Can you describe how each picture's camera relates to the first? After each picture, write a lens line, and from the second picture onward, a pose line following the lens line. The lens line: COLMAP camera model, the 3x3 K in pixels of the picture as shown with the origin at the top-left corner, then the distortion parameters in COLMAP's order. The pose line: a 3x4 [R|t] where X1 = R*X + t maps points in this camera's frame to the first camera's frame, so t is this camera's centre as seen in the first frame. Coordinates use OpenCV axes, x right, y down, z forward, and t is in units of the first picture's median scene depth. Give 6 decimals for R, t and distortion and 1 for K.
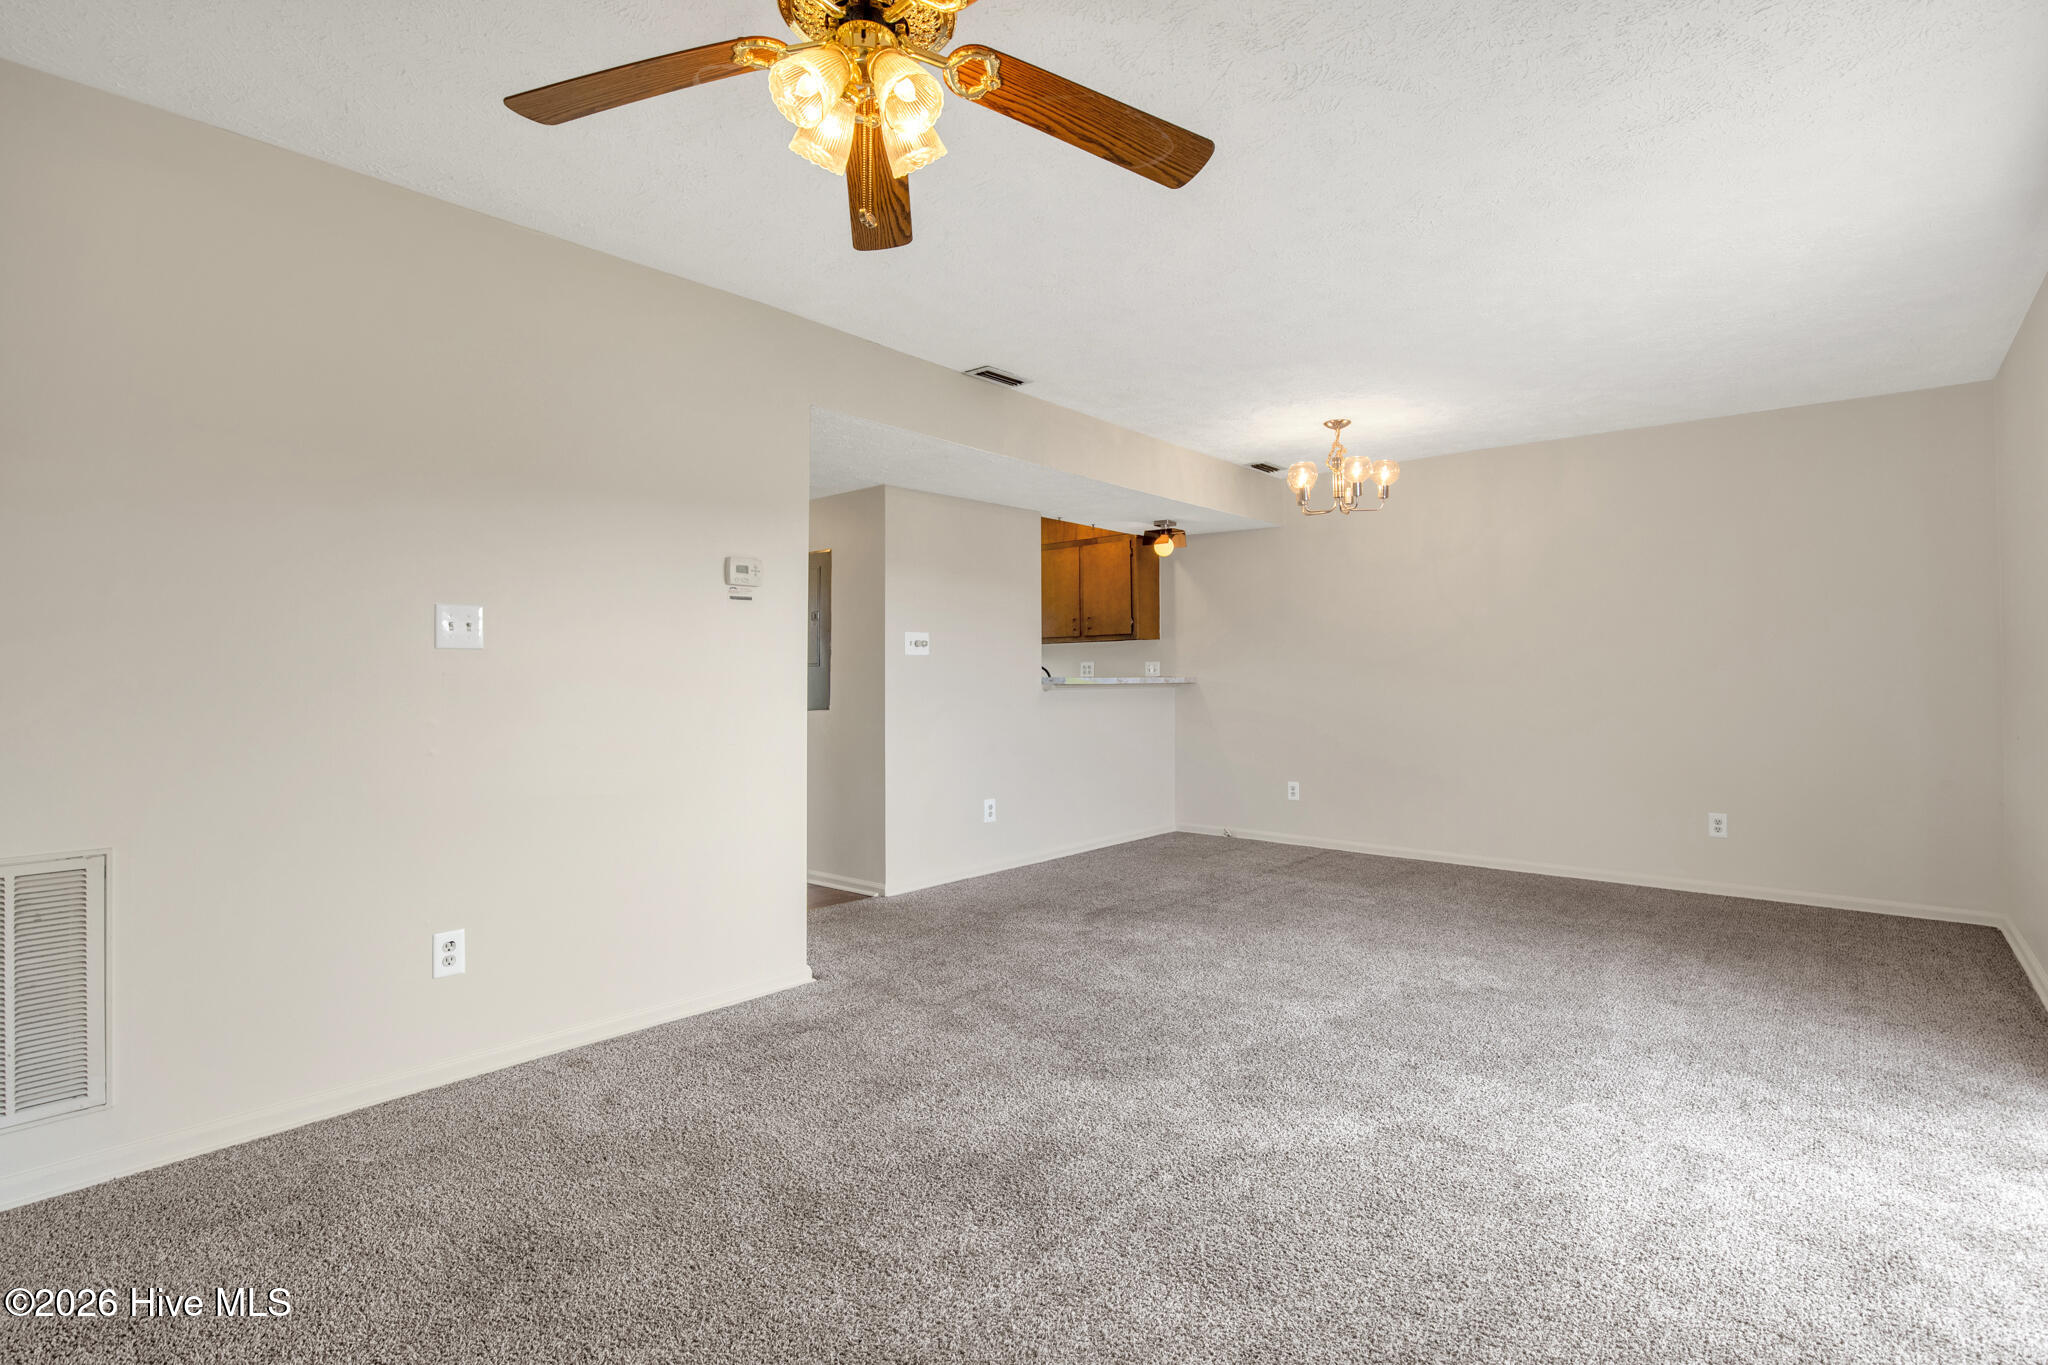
lens RADIAL K [[971.7, 0, 1027.3], [0, 971.7, 665.8], [0, 0, 1]] dist [-0.026391, 0.003013]
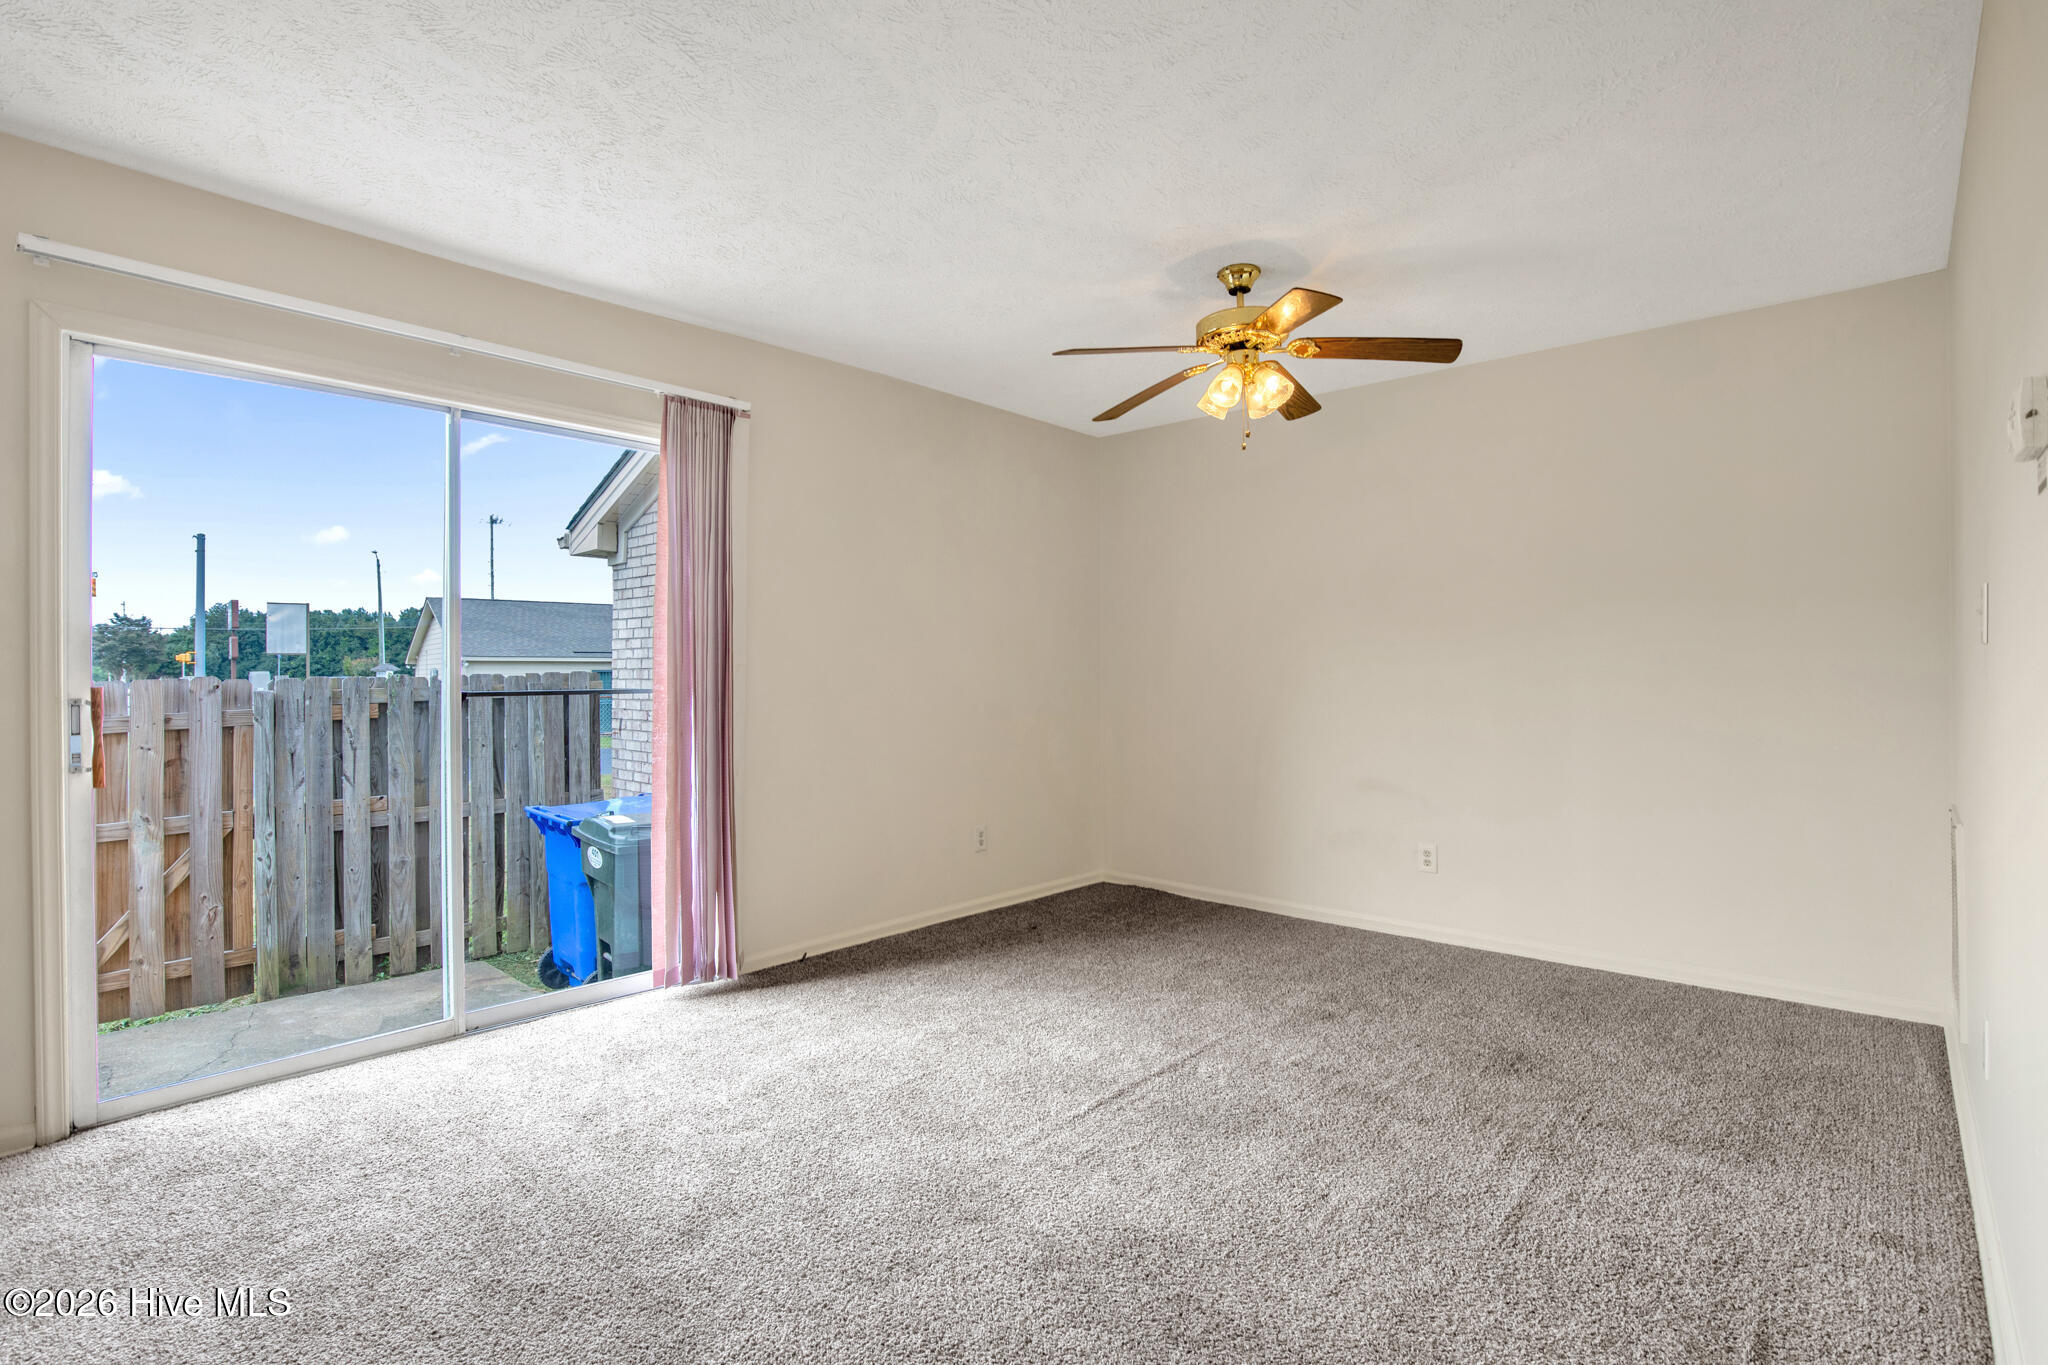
lens RADIAL K [[971.7, 0, 1016.7], [0, 971.7, 668.2], [0, 0, 1]] dist [-0.026391, 0.003013]
pose [[-0.999597, 0.002715, 0.028245, 0.113971], [0.002289, 0.999884, -0.015091, 0.007944], [-0.028283, -0.015020, -0.999487, 1.408204]]
